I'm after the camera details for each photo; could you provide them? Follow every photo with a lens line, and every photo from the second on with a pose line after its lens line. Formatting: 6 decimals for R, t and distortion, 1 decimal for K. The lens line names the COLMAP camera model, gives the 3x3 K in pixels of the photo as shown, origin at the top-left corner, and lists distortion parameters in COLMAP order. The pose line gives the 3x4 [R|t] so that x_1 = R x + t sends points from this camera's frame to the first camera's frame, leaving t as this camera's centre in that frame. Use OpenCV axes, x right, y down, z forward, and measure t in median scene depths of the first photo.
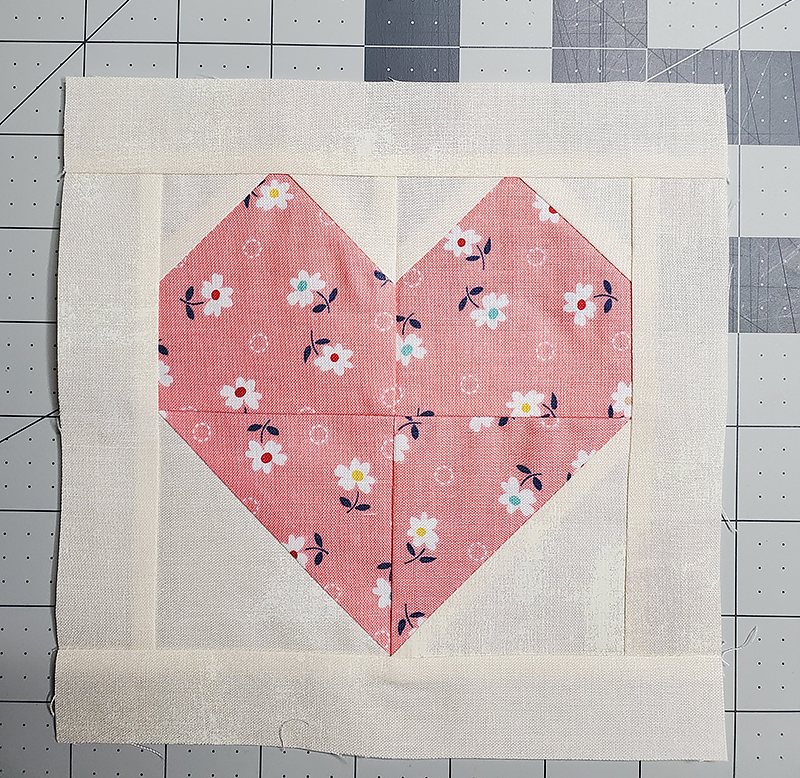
lens RADIAL K [[698.4, 0, 393.1], [0, 698.4, 391.5], [0, 0, 1]] dist [-0.097470, 0.001603]
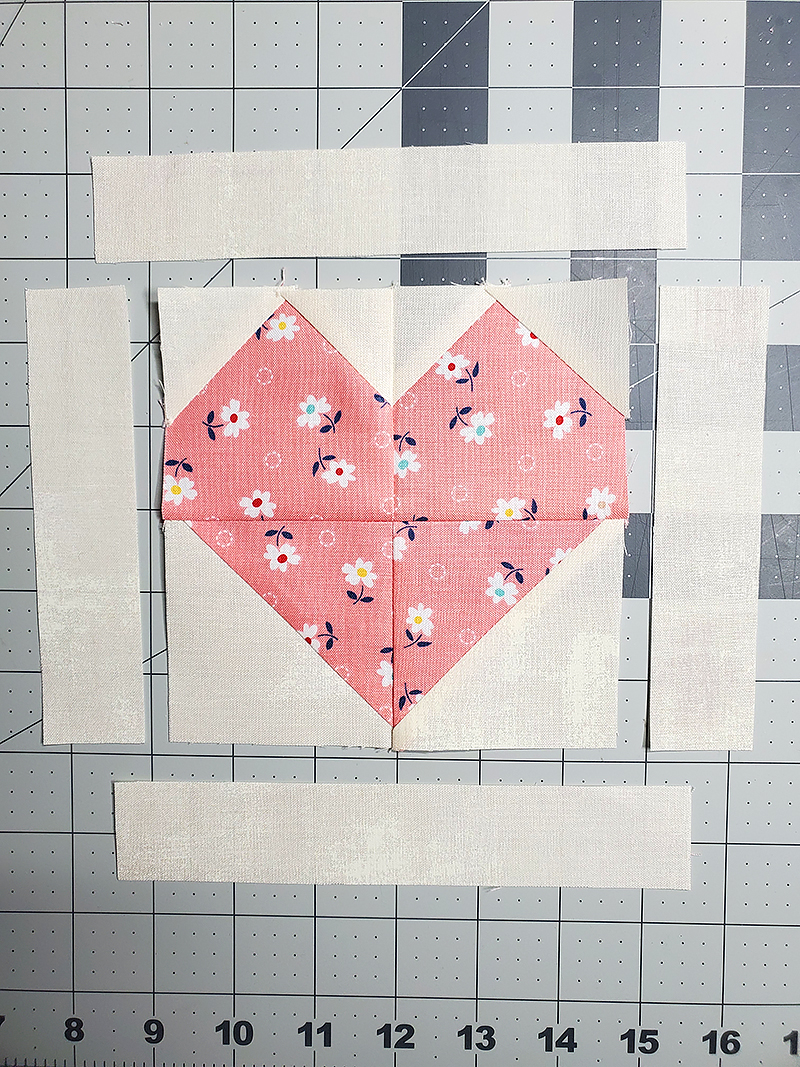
lens RADIAL K [[798.1, 0, 371.3], [0, 798.1, 535.1], [0, 0, 1]] dist [-0.043923, 0.056928]
pose [[0.999512, -0.015441, -0.027172, 0.000991], [0.015538, 0.999874, 0.003378, 0.052153], [0.027116, -0.003798, 0.999625, -0.302755]]
